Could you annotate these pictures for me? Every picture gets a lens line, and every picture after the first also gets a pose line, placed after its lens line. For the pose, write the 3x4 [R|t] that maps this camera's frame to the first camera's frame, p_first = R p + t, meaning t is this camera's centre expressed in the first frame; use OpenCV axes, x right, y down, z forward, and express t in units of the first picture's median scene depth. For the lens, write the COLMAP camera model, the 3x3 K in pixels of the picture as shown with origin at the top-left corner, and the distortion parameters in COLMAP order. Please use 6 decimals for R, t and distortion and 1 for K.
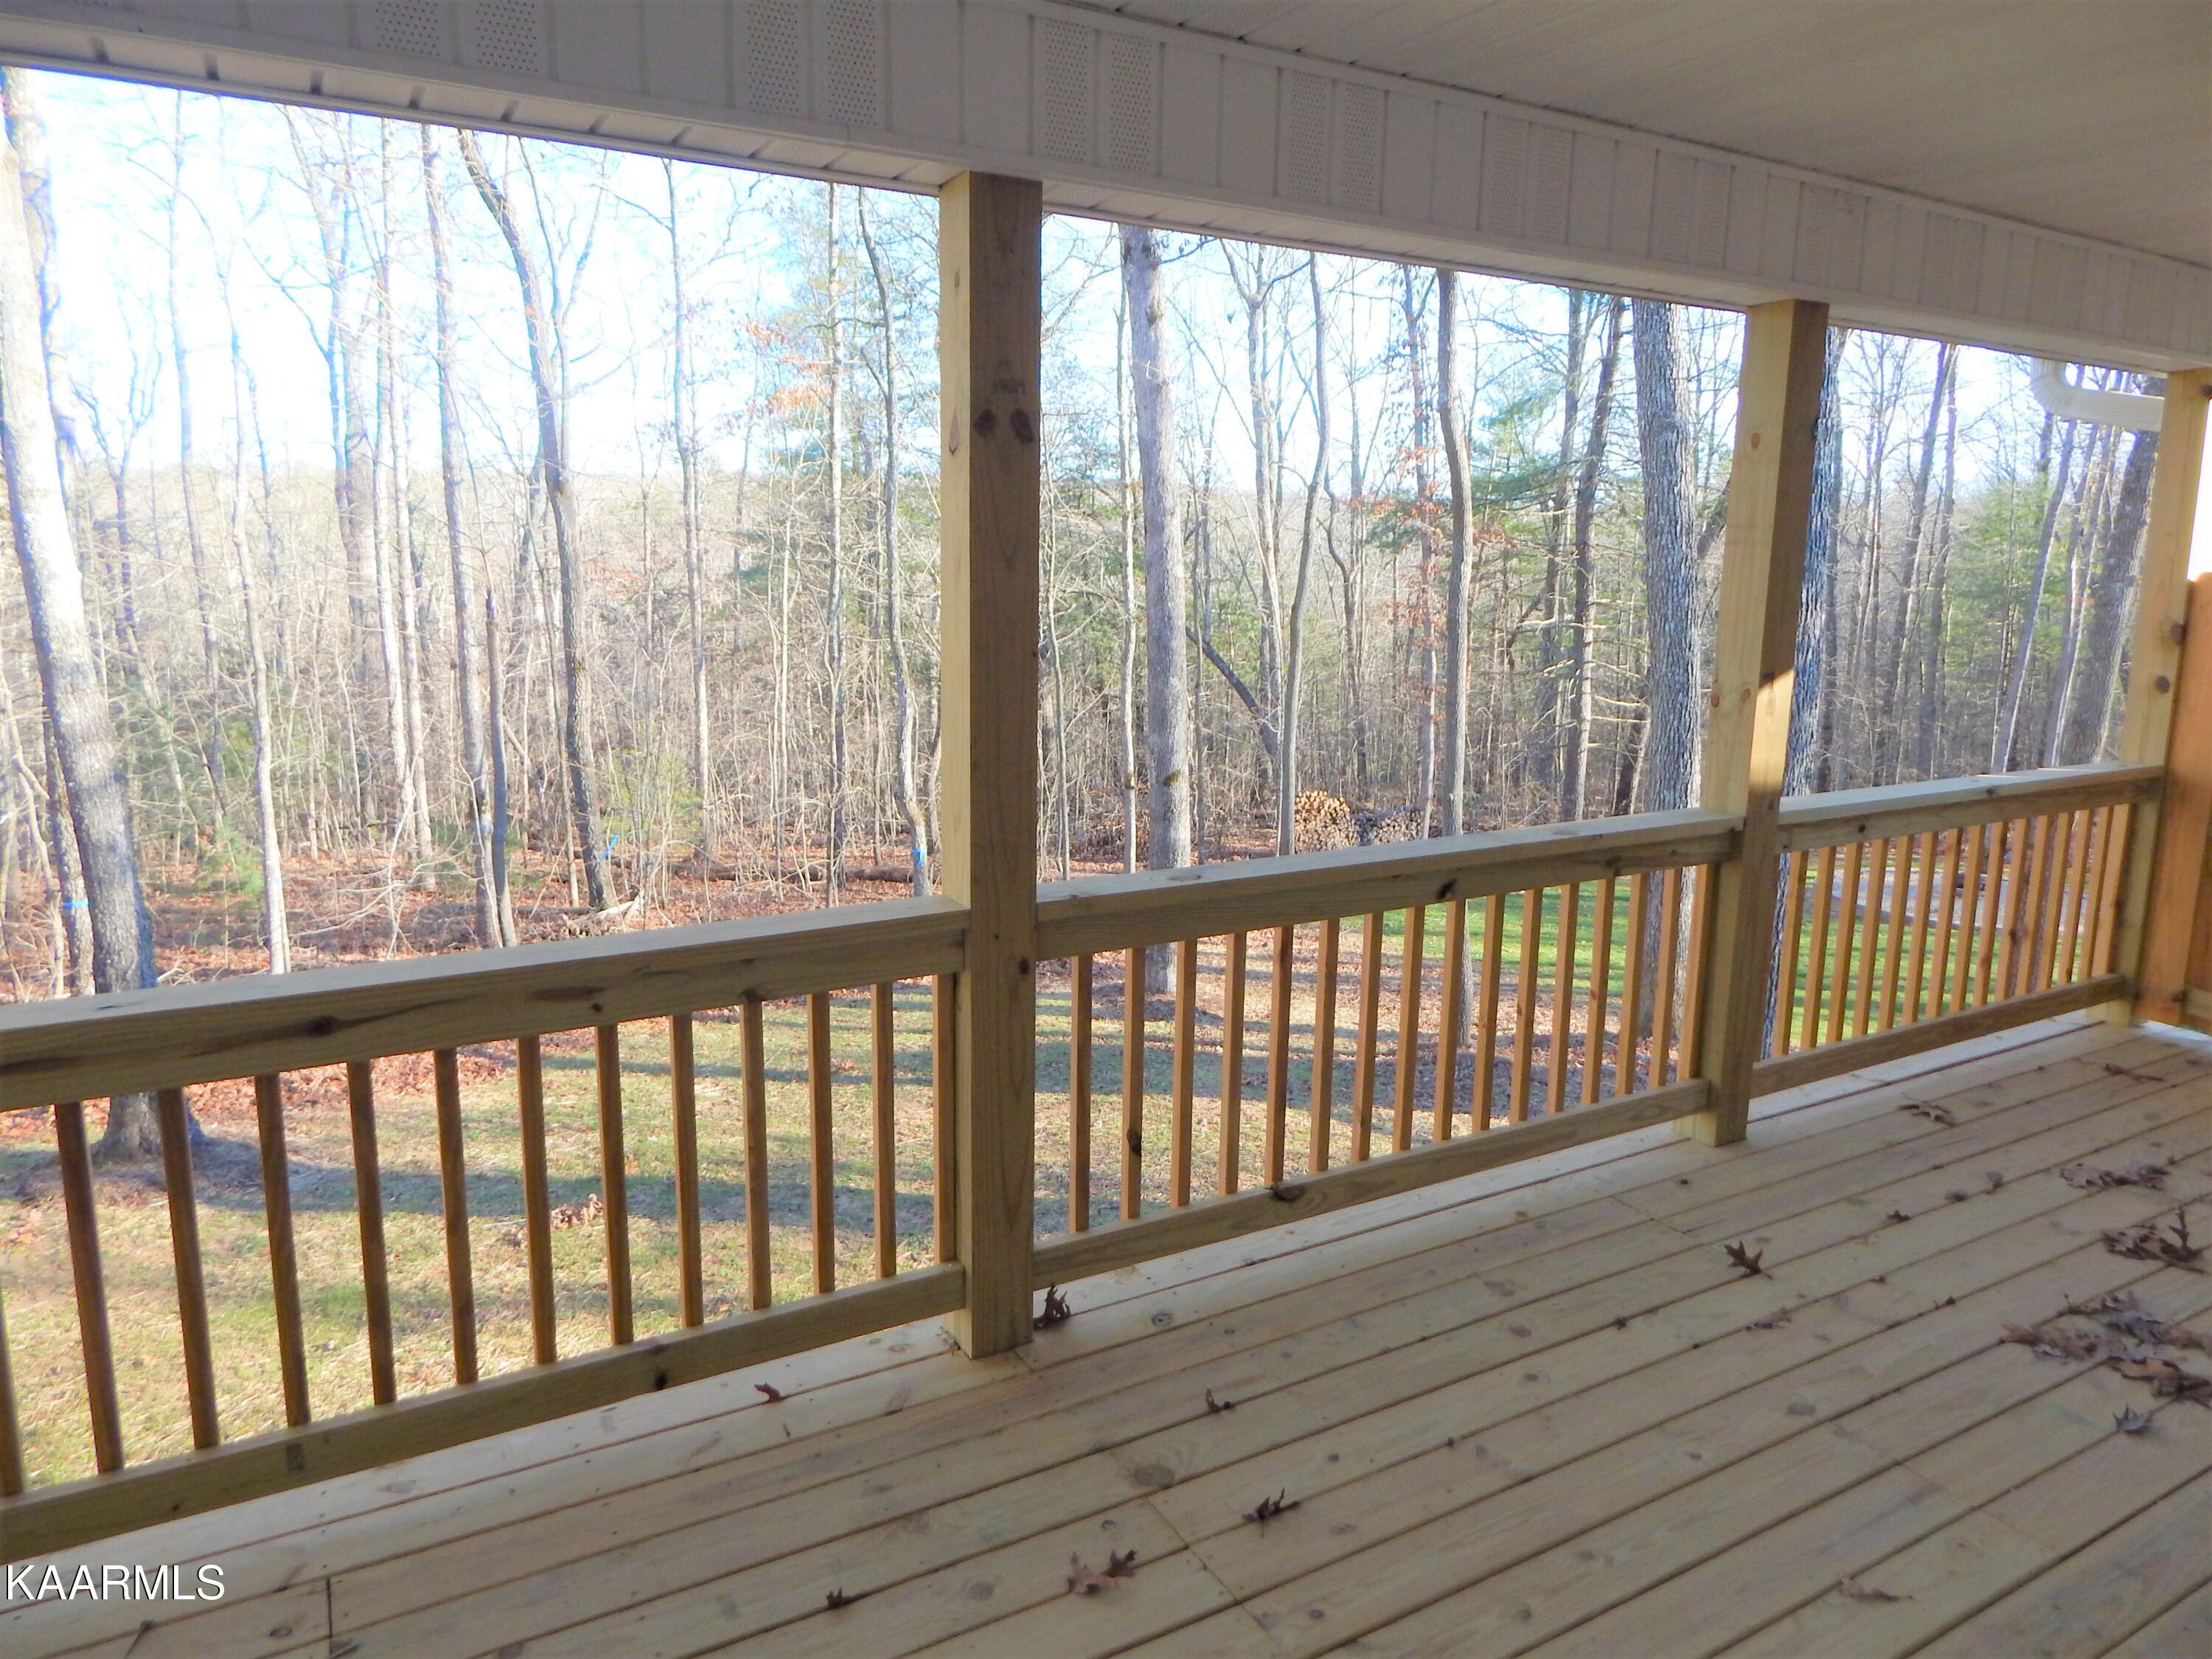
lens RADIAL K [[1464.2, 0, 1094.8], [0, 1464.2, 843.6], [0, 0, 1]] dist [0.000034, -0.010766]
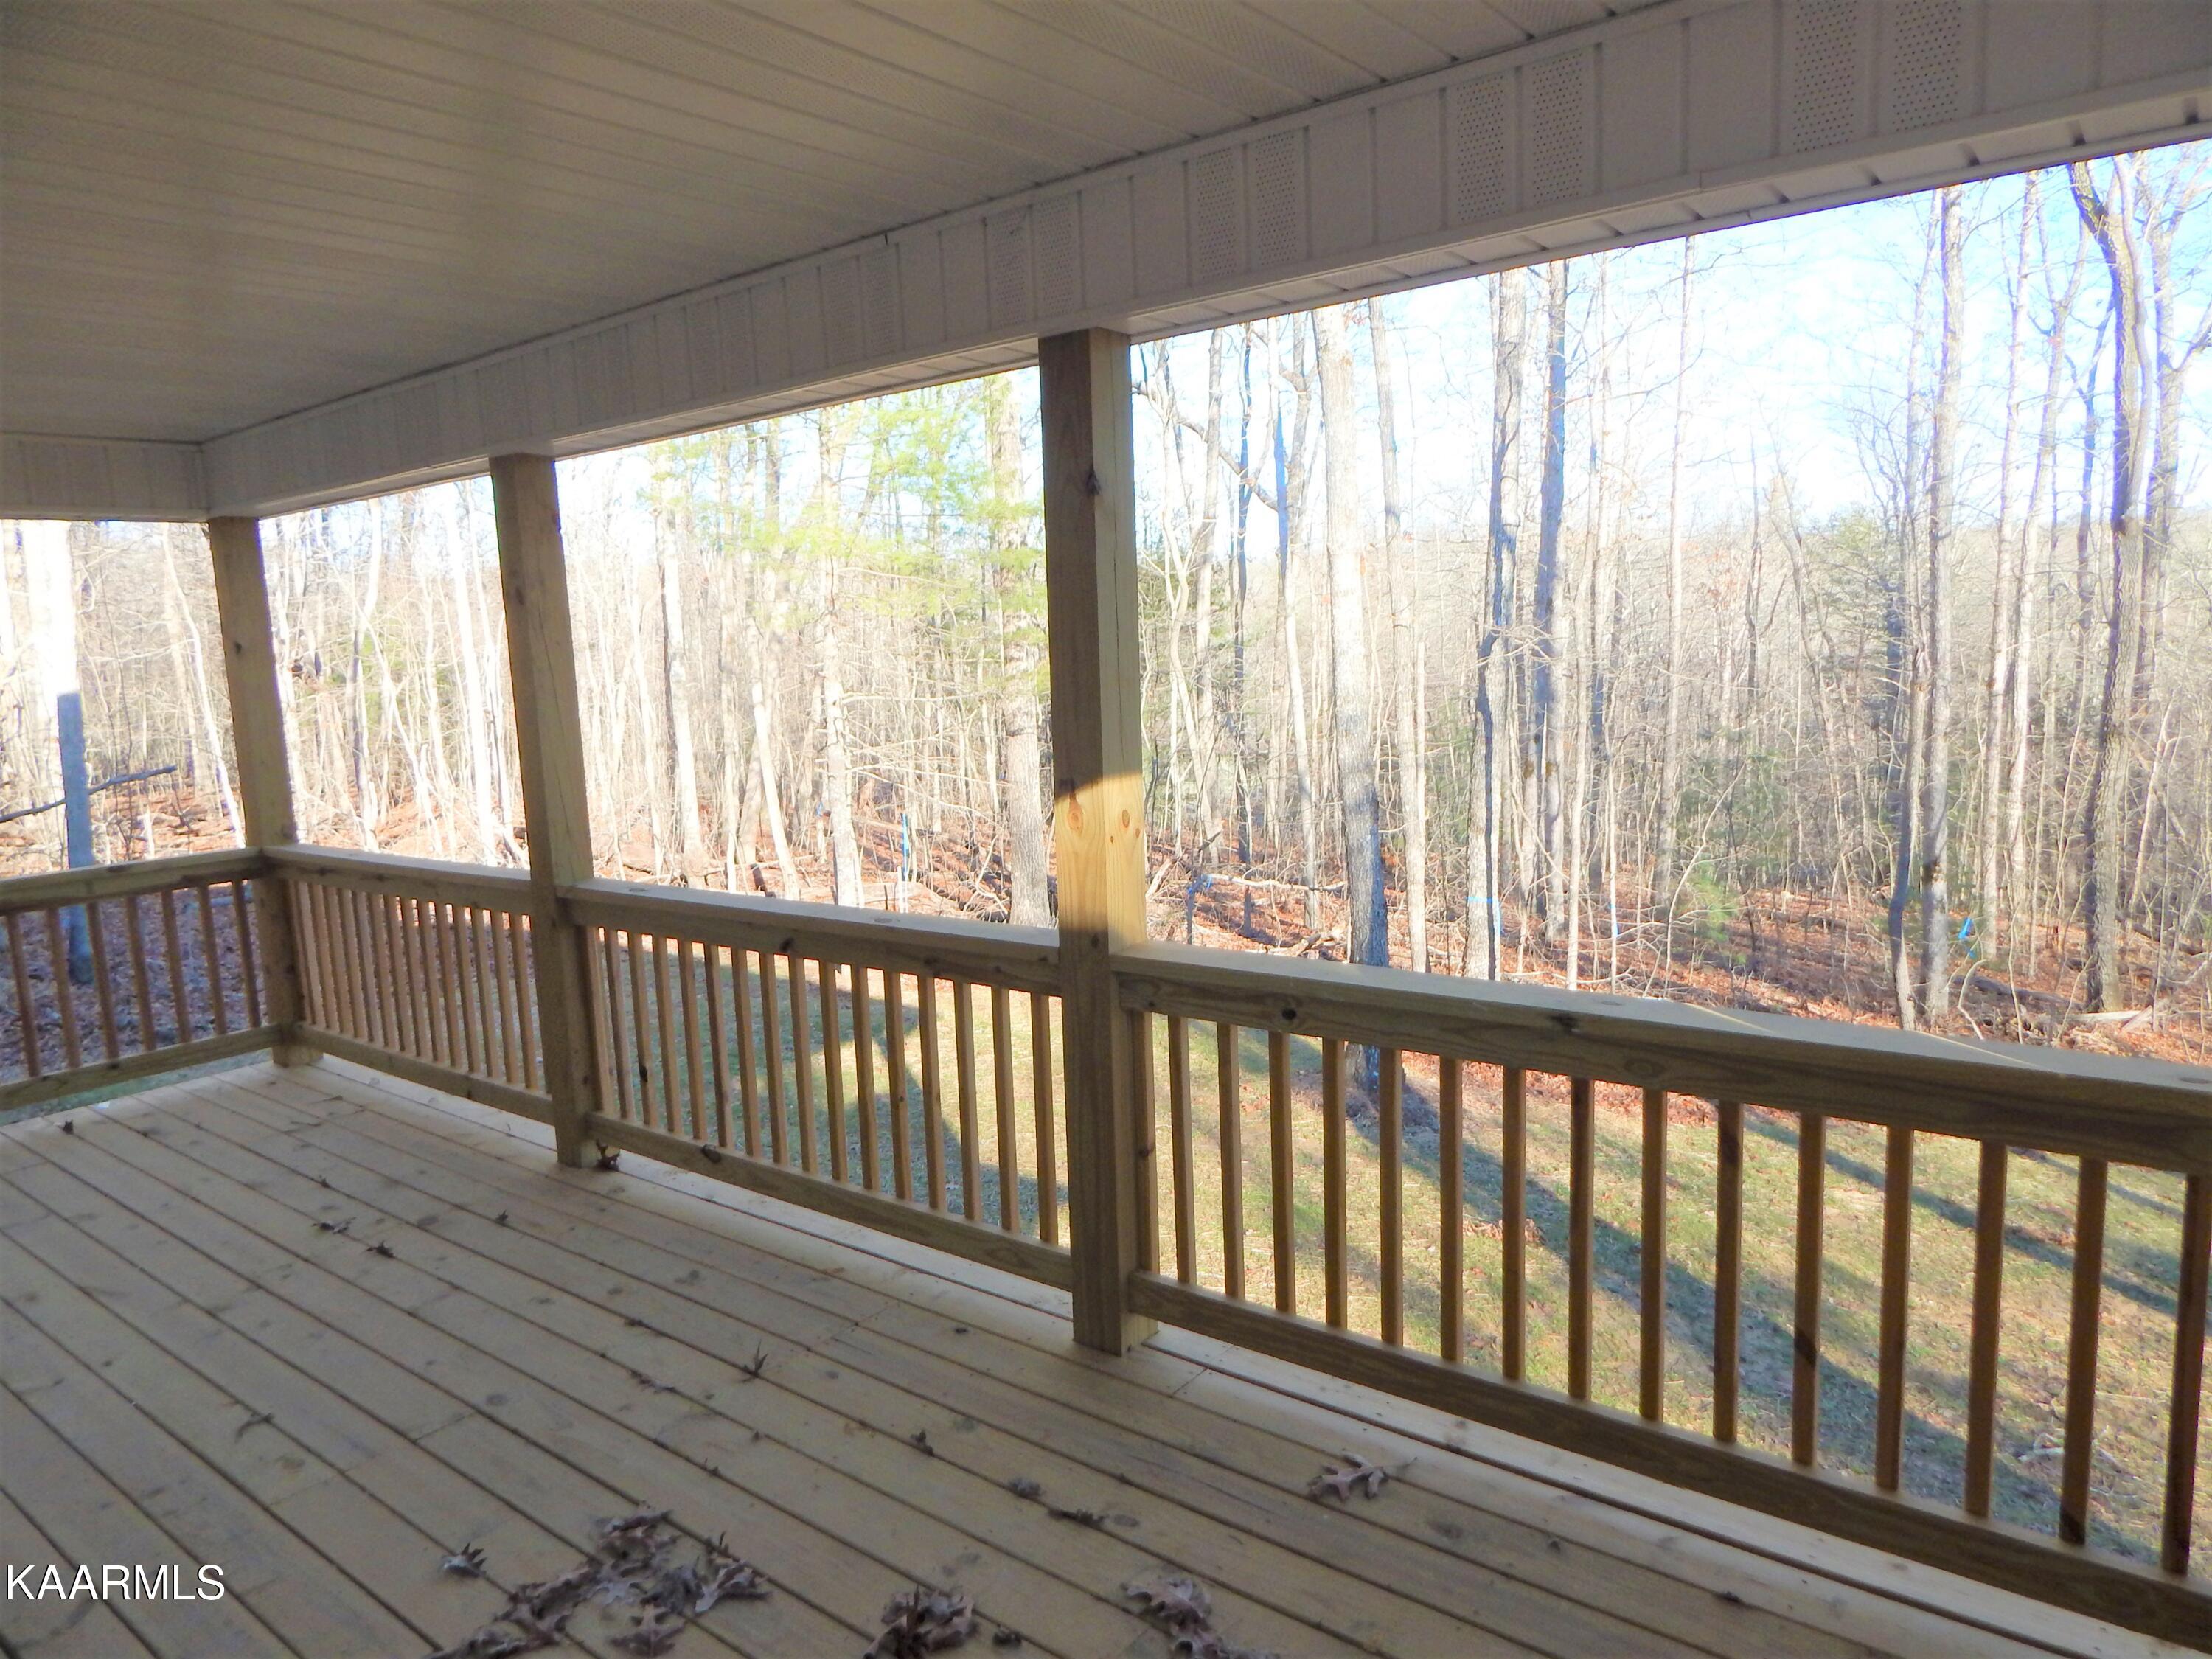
lens RADIAL K [[1464.2, 0, 1094.8], [0, 1464.2, 815.8], [0, 0, 1]] dist [0.000034, -0.010766]
pose [[0.361649, 0.081855, -0.928714, 1.110544], [-0.137746, 0.989897, 0.033609, -0.109713], [0.922082, 0.115772, 0.369271, 0.635636]]
